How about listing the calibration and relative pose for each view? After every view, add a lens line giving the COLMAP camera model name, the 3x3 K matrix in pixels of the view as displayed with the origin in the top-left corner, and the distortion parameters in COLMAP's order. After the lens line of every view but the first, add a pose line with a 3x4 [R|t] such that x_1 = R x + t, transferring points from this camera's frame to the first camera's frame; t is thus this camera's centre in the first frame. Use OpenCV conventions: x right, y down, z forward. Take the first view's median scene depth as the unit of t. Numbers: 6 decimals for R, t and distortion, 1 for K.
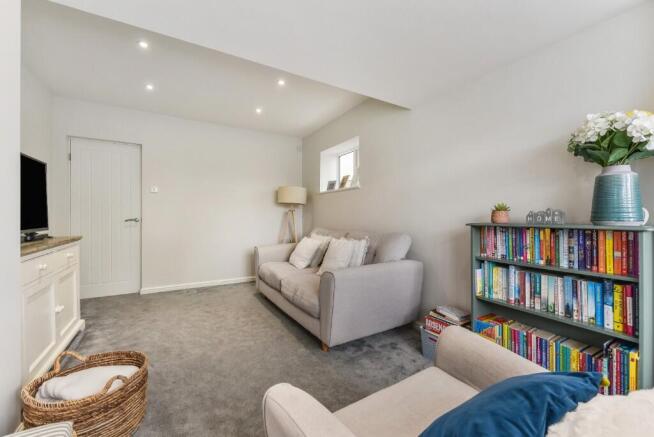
lens RADIAL K [[260.3, 0, 318.7], [0, 260.3, 221.7], [0, 0, 1]] dist [0.006956, -0.000073]
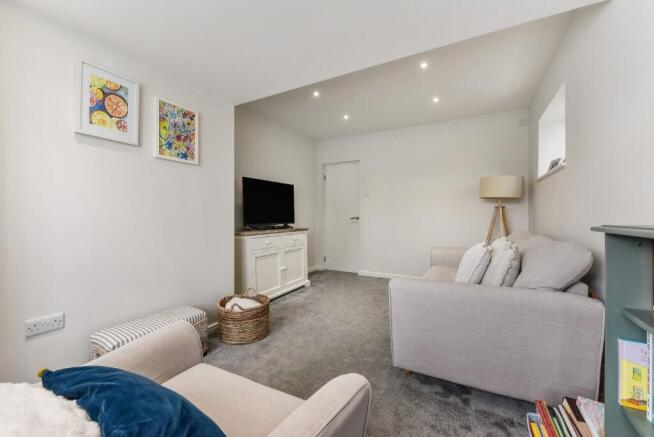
lens RADIAL K [[260.8, 0, 330.9], [0, 260.8, 219.7], [0, 0, 1]] dist [-0.013726, -0.000107]
pose [[0.520315, 0.008061, -0.853937, 0.535365], [-0.009440, 0.999949, 0.003688, -0.001067], [0.853922, 0.006142, 0.520364, 0.306421]]
